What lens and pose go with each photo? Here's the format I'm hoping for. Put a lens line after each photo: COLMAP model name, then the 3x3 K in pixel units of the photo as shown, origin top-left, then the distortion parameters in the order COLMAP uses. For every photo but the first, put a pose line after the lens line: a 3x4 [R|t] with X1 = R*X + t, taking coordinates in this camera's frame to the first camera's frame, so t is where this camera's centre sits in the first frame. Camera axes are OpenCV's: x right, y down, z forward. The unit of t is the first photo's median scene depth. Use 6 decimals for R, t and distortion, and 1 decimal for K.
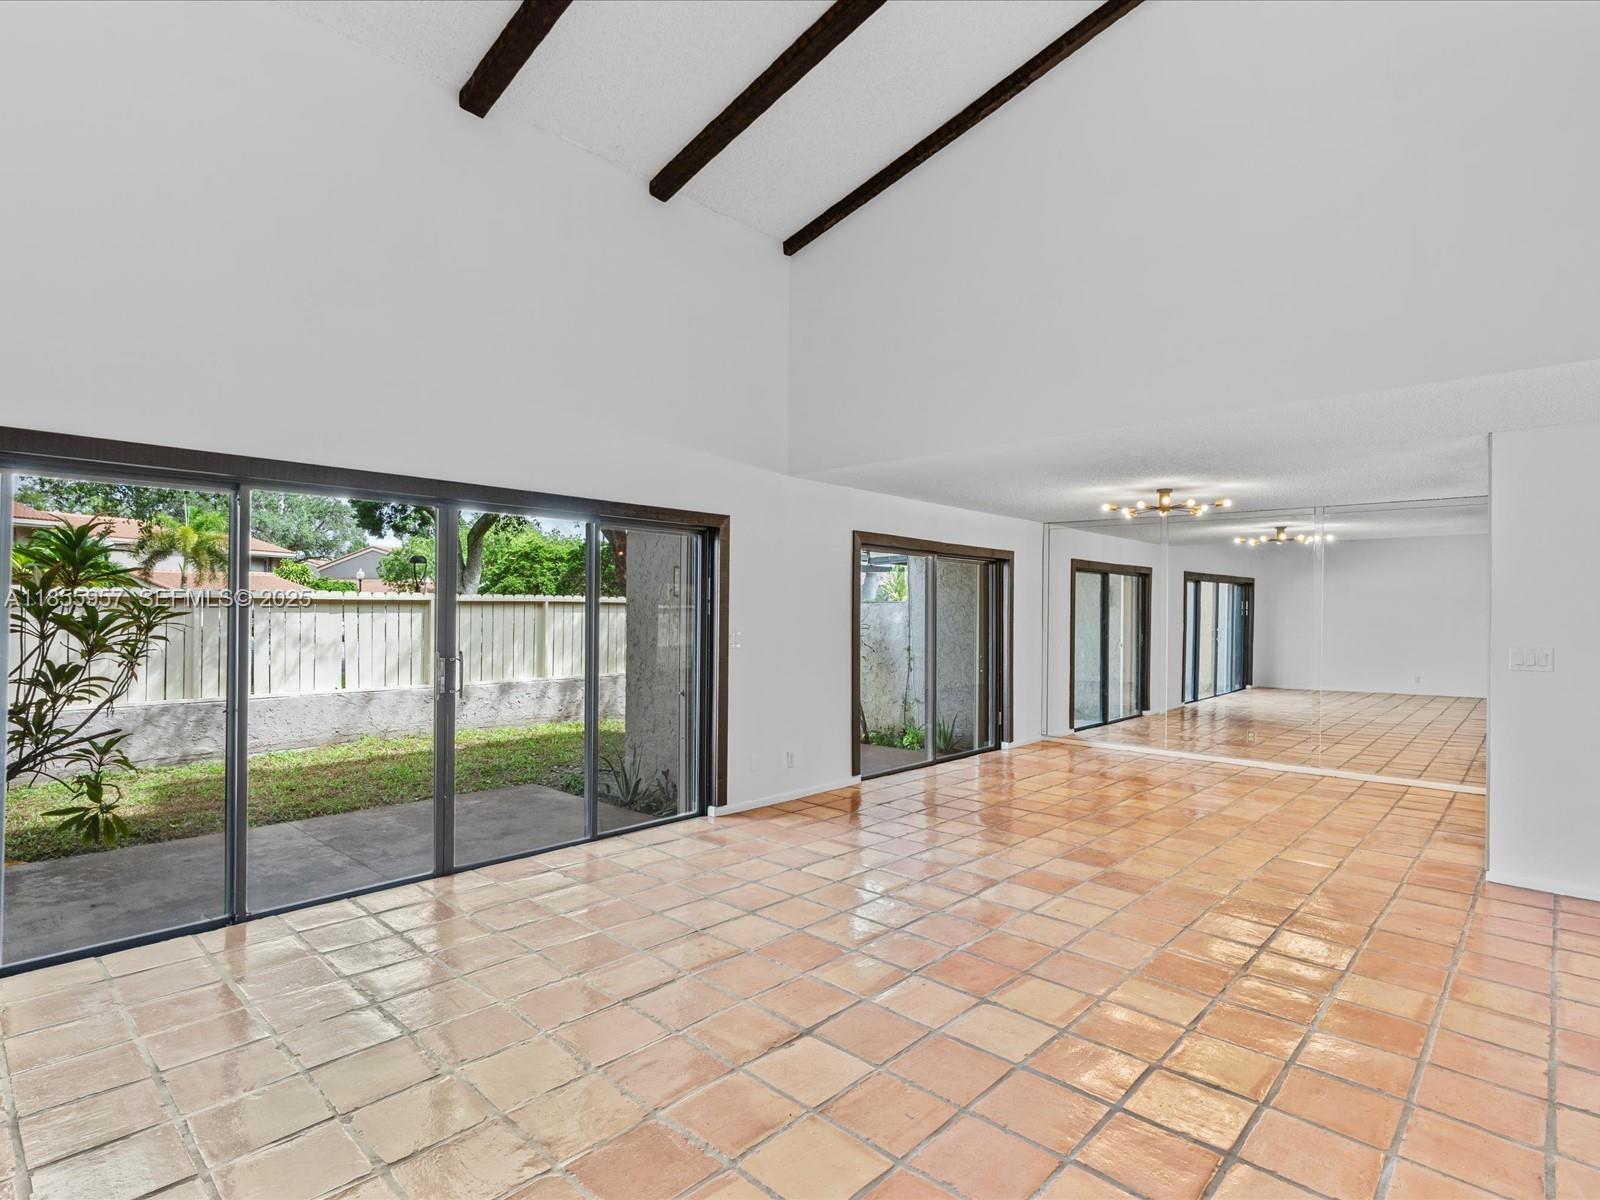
lens RADIAL K [[858.6, 0, 814.9], [0, 858.6, 594.2], [0, 0, 1]] dist [-0.002264, 0.005155]
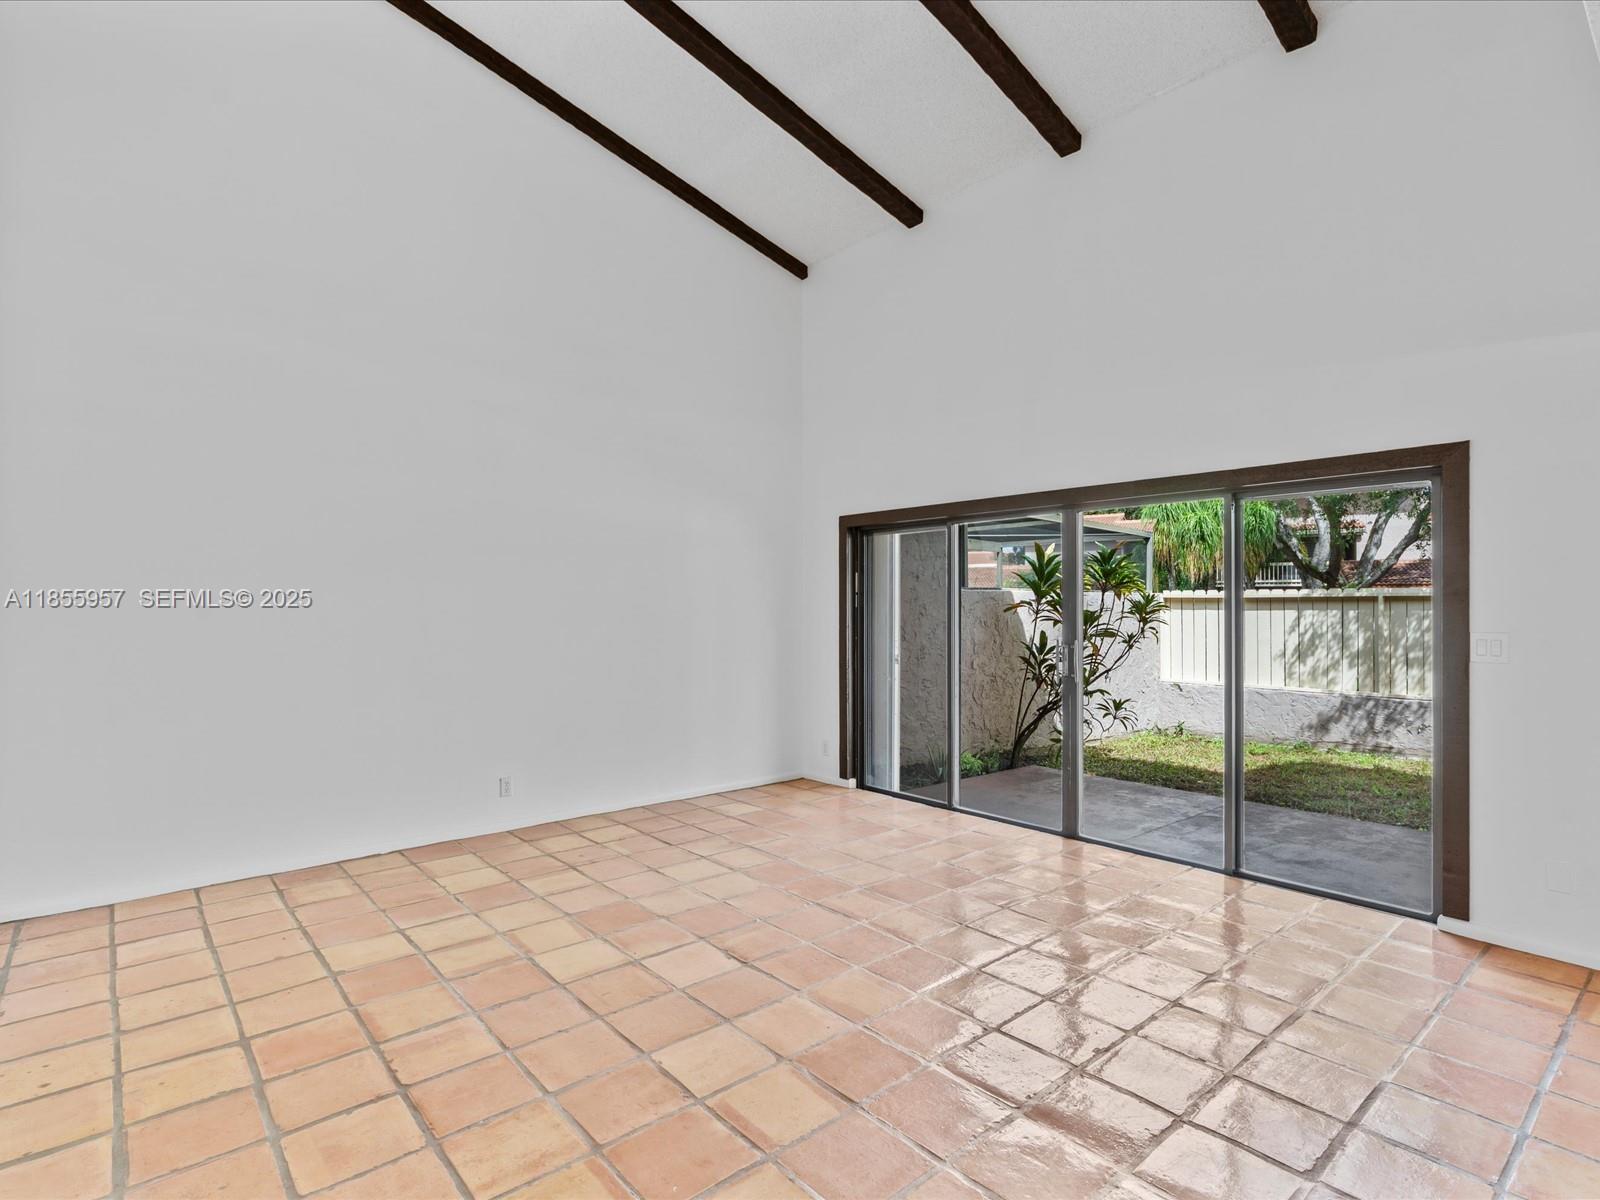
lens RADIAL K [[819.8, 0, 801.5], [0, 819.8, 613.9], [0, 0, 1]] dist [-0.002287, -0.000251]
pose [[-0.136799, -0.000530, -0.990599, 0.604662], [0.017513, 0.999842, -0.002954, 0.022127], [0.990444, -0.017752, -0.136768, 0.690129]]
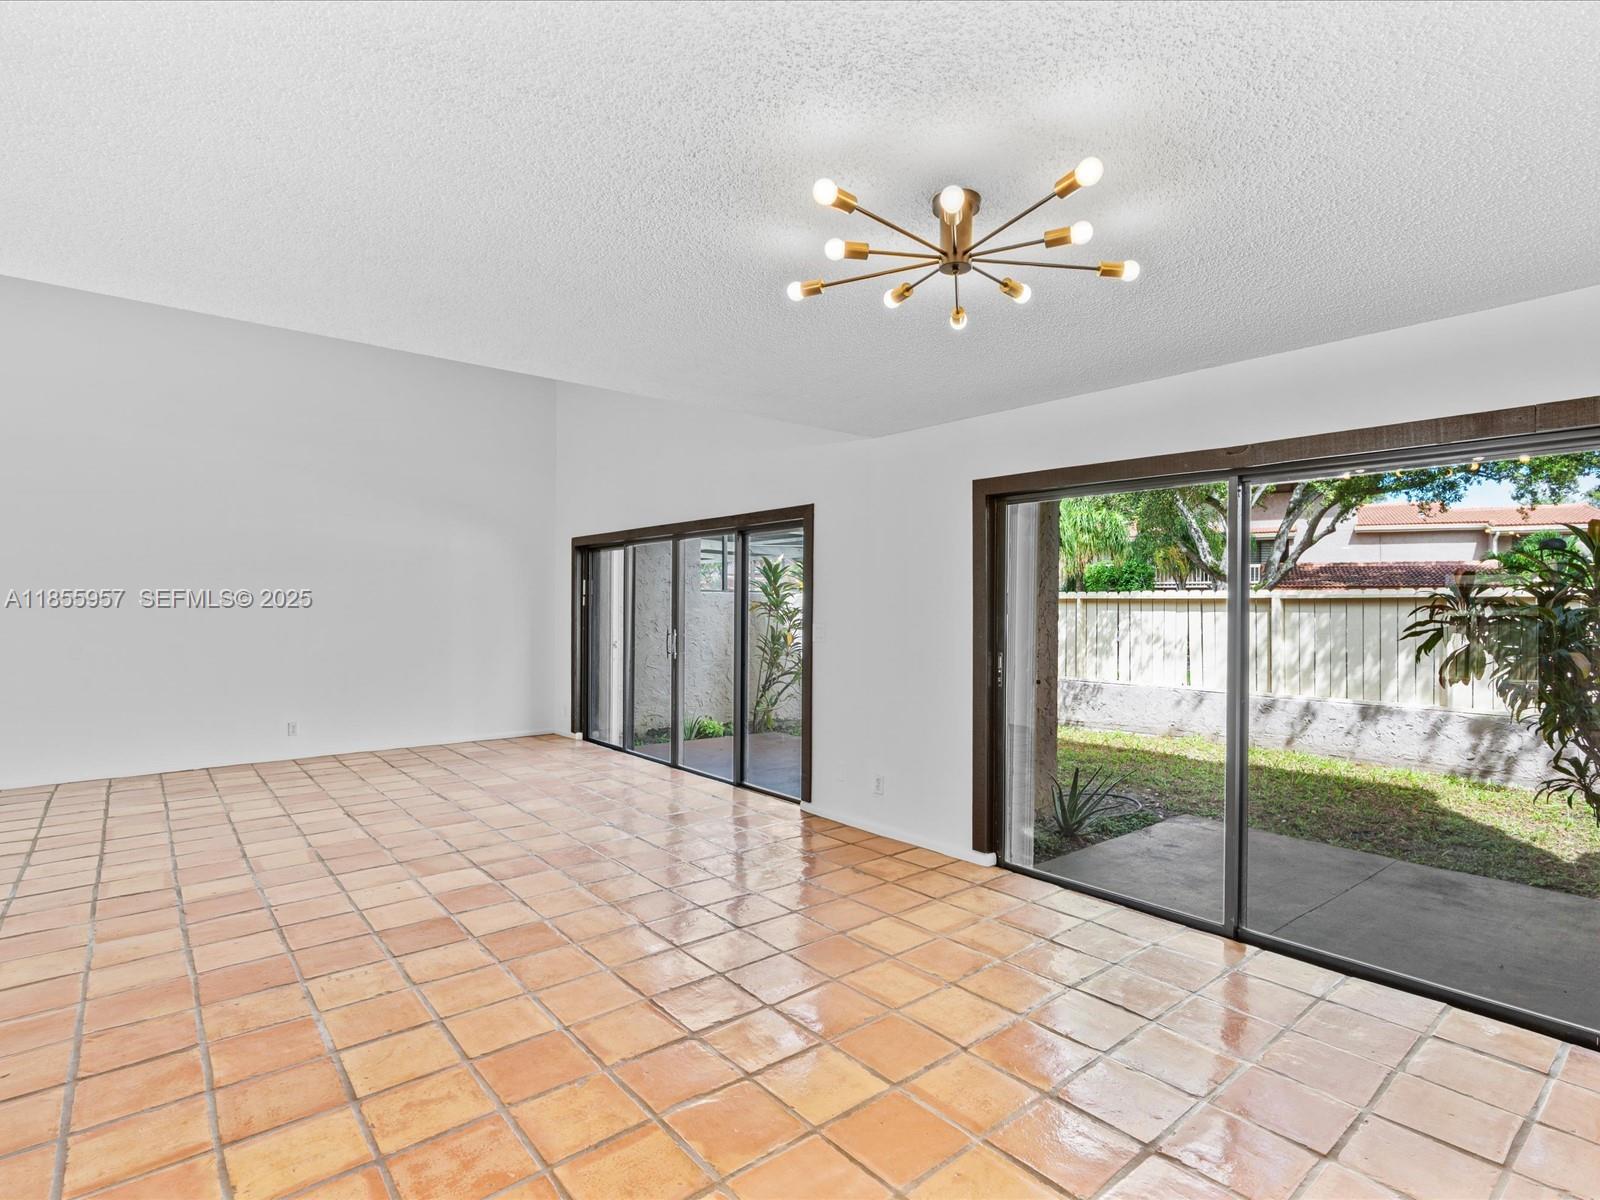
lens RADIAL K [[819.8, 0, 801.4], [0, 819.8, 604.5], [0, 0, 1]] dist [-0.002287, -0.000251]
pose [[-0.164471, -0.011105, -0.986319, 0.935215], [0.012967, 0.999826, -0.013420, 0.035335], [0.986297, -0.014996, -0.164298, 1.303035]]
